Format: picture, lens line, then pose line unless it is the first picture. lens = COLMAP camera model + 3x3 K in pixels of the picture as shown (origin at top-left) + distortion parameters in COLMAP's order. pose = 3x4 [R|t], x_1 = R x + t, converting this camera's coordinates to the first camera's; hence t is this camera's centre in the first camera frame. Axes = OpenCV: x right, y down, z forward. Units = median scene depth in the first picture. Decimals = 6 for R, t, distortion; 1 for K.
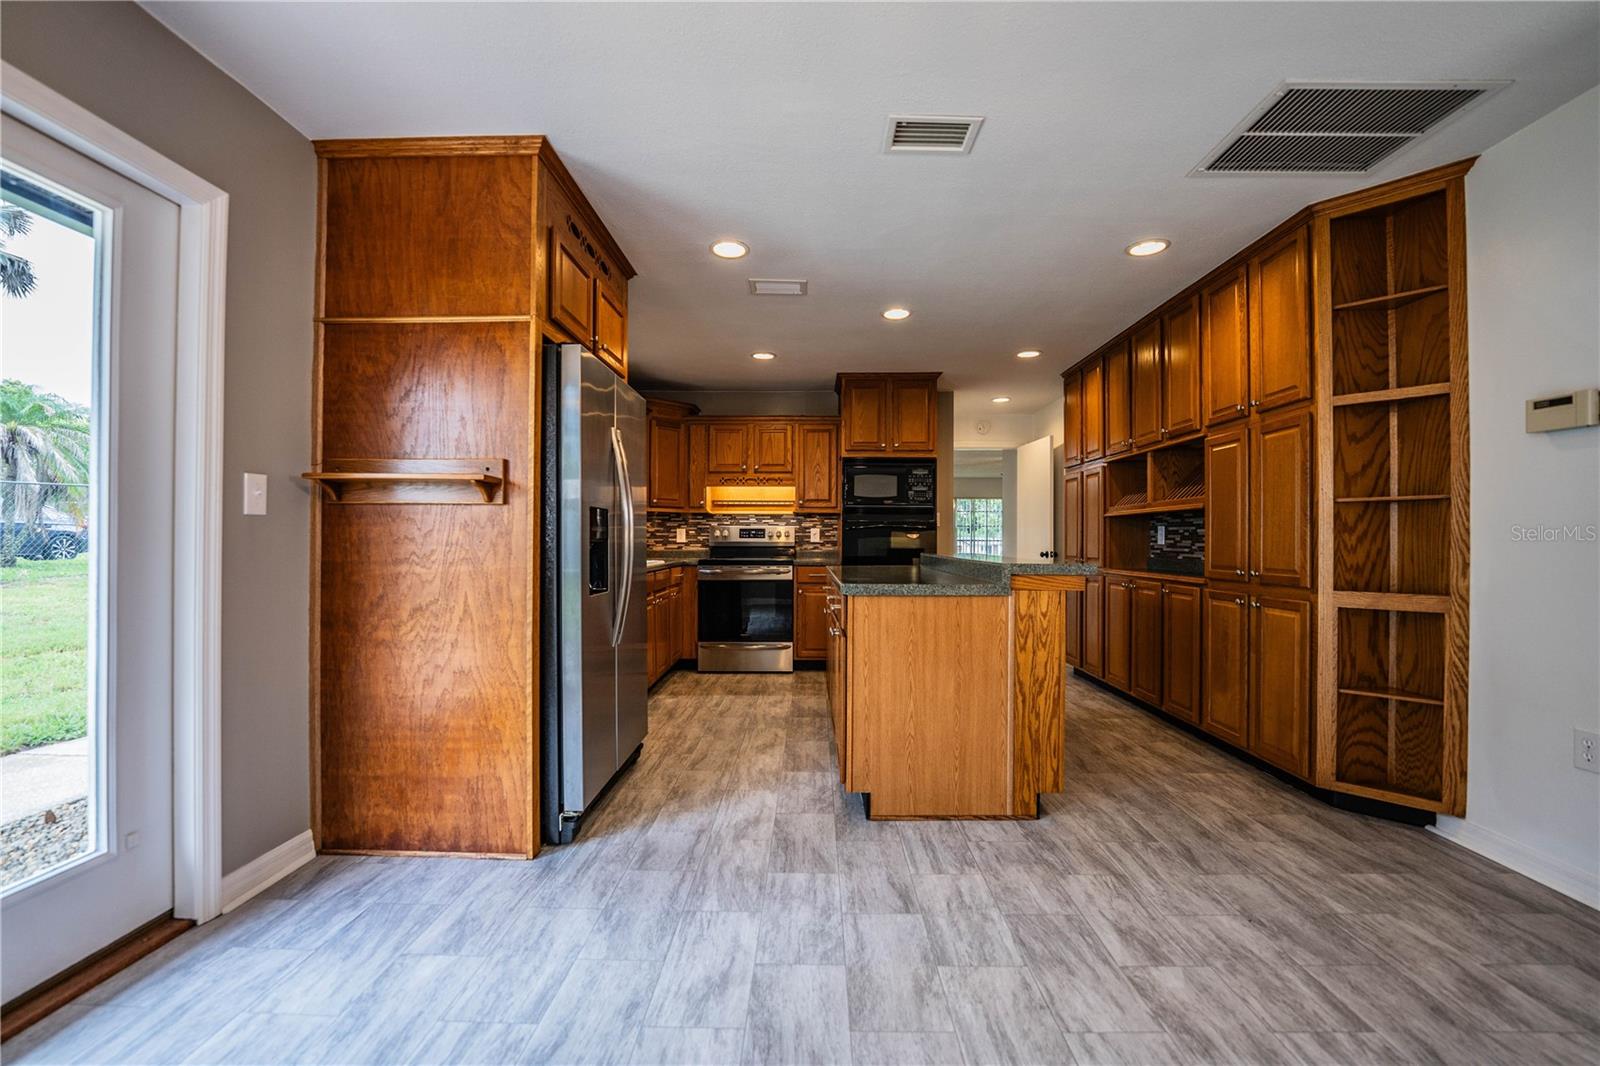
lens RADIAL K [[651.4, 0, 800.6], [0, 651.4, 535.5], [0, 0, 1]] dist [-0.029886, 0.003818]
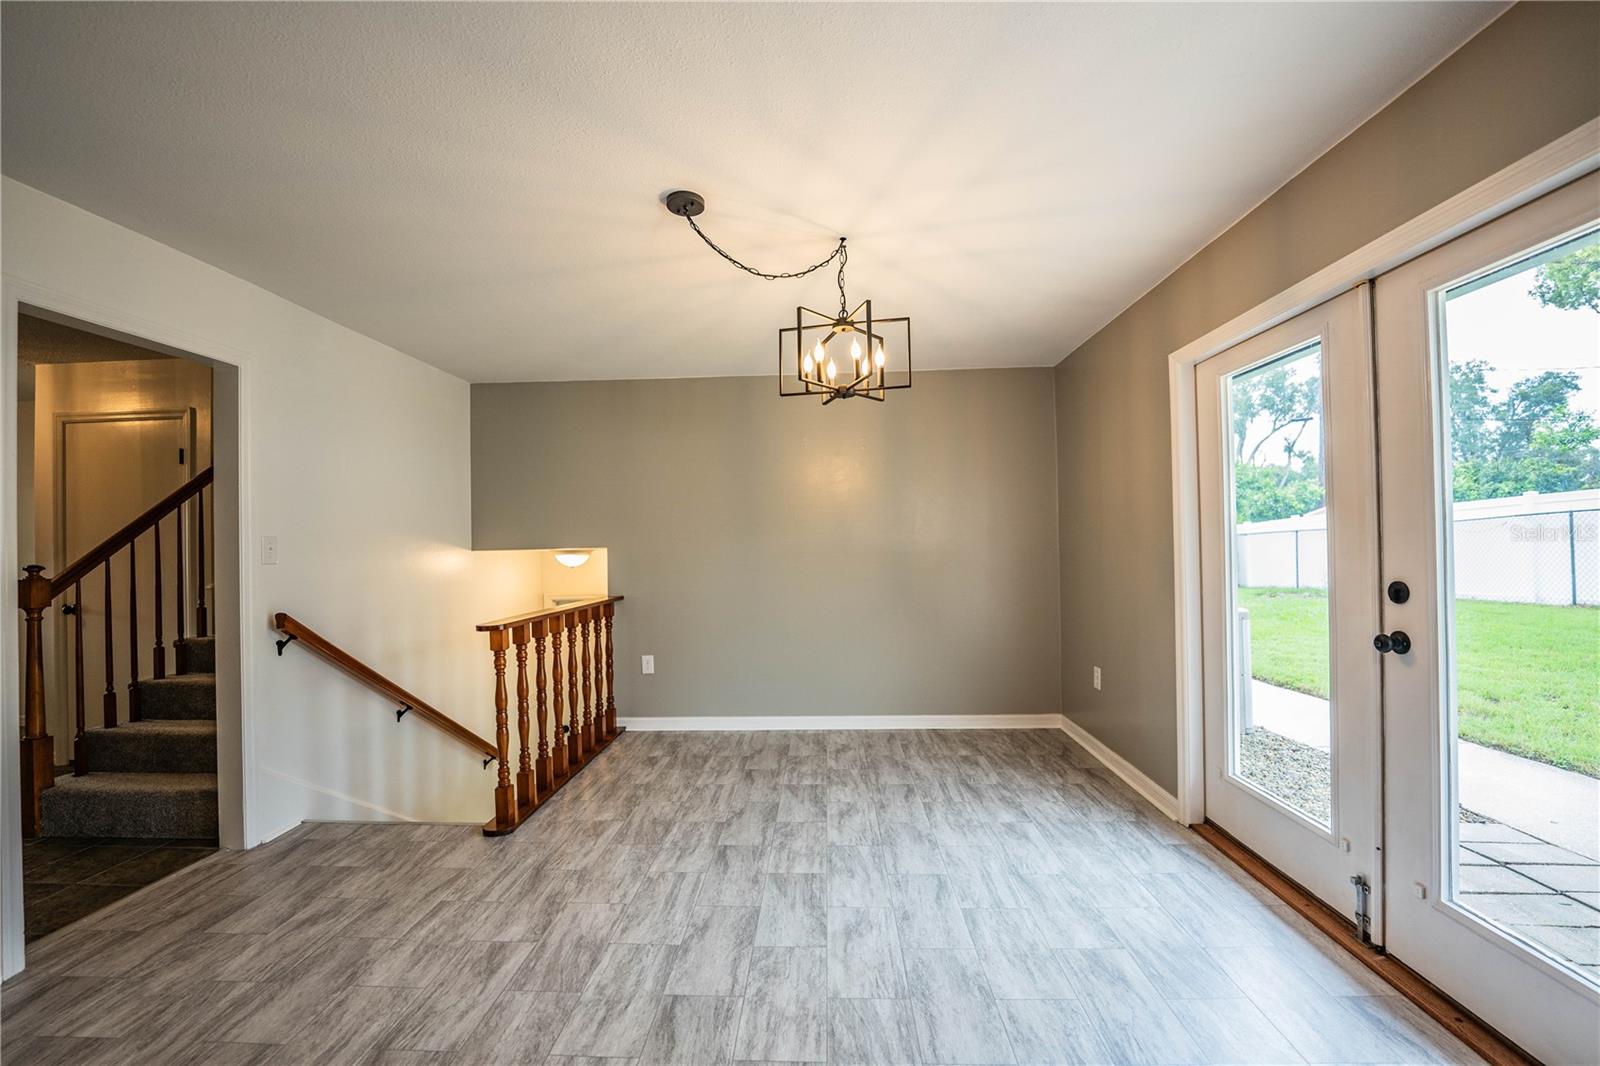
lens RADIAL K [[655.0, 0, 800.0], [0, 655.0, 533.0], [0, 0, 1]] dist [-0.020843, 0.000562]
pose [[-0.999732, 0.012601, 0.019405, -0.035871], [0.012149, 0.999655, -0.023266, -0.065021], [-0.019692, -0.023024, -0.999541, 1.486390]]
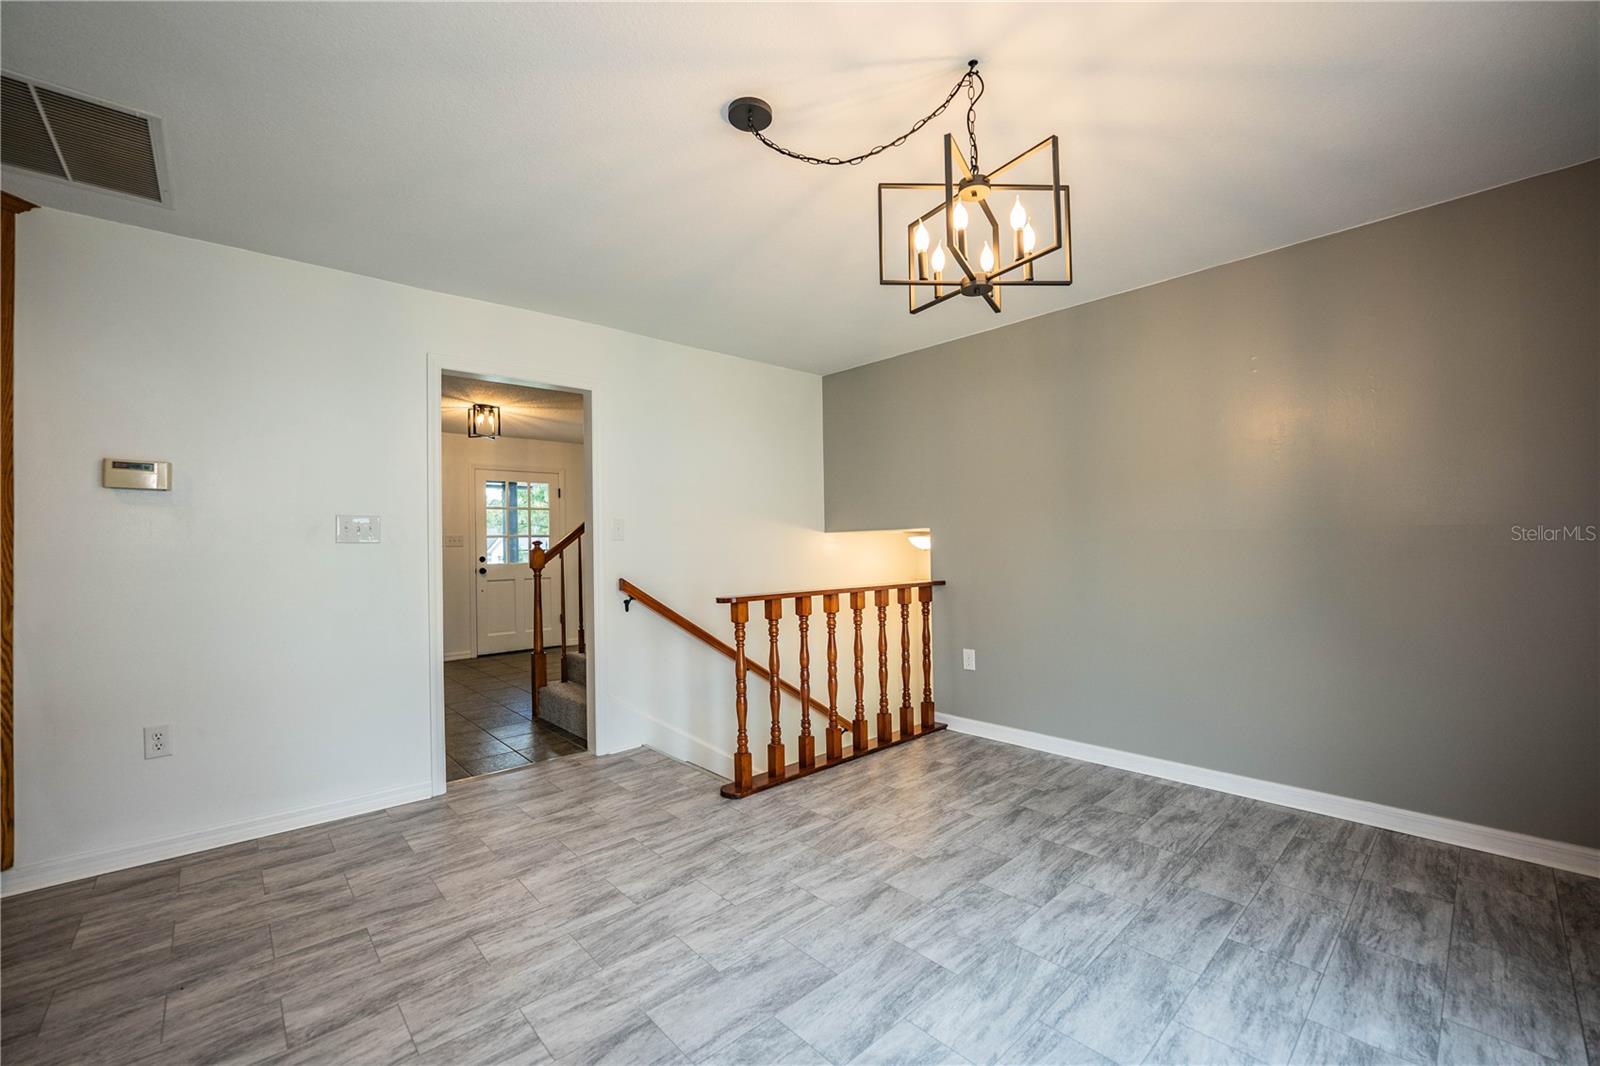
lens RADIAL K [[655.0, 0, 800.0], [0, 655.0, 533.0], [0, 0, 1]] dist [-0.020843, 0.000562]
pose [[-0.689977, 0.018693, 0.723590, -0.451293], [0.009350, 0.999813, -0.016912, -0.035023], [-0.723771, -0.004904, -0.690023, 1.085709]]
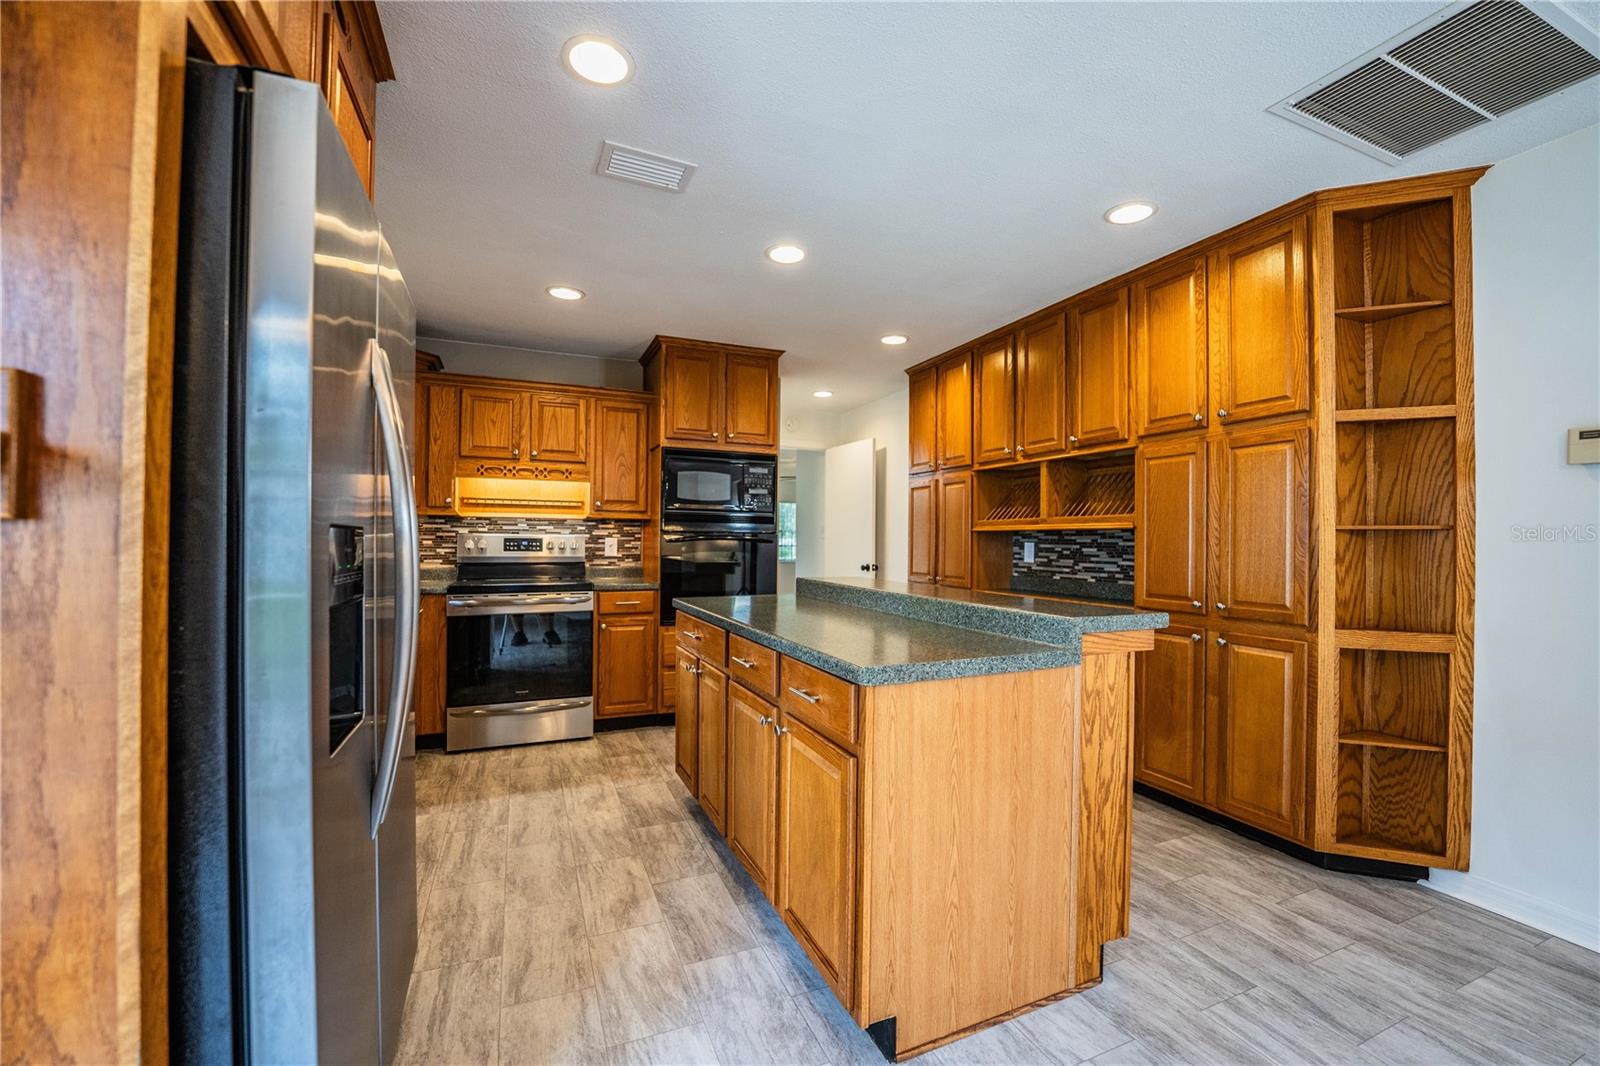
lens RADIAL K [[651.4, 0, 800.6], [0, 651.4, 535.5], [0, 0, 1]] dist [-0.029886, 0.003818]
pose [[0.909701, 0.007767, 0.415192, -0.215837], [-0.008805, 0.999961, 0.000588, -0.038726], [-0.415171, -0.004191, 0.909734, 0.508721]]
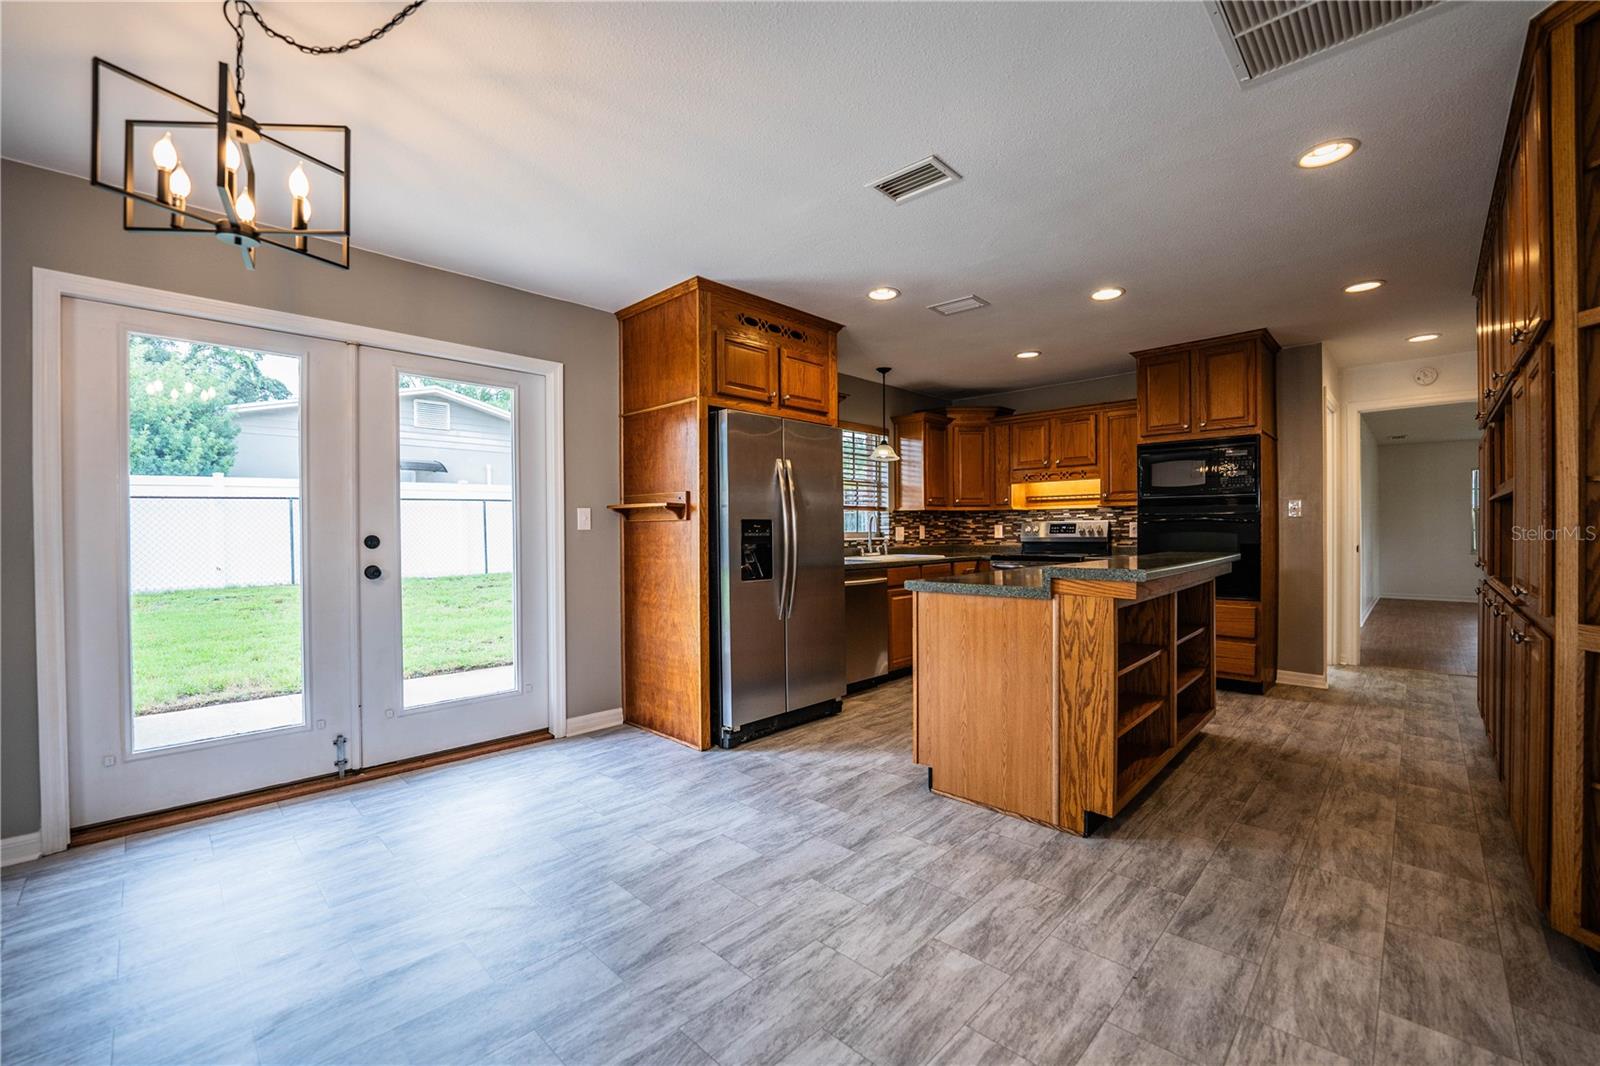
lens RADIAL K [[651.4, 0, 800.6], [0, 651.4, 535.5], [0, 0, 1]] dist [-0.029886, 0.003818]
pose [[0.732399, -0.005352, -0.680855, 0.704953], [0.015442, 0.999842, 0.008753, -0.017848], [0.680701, -0.016924, 0.732366, 0.032023]]
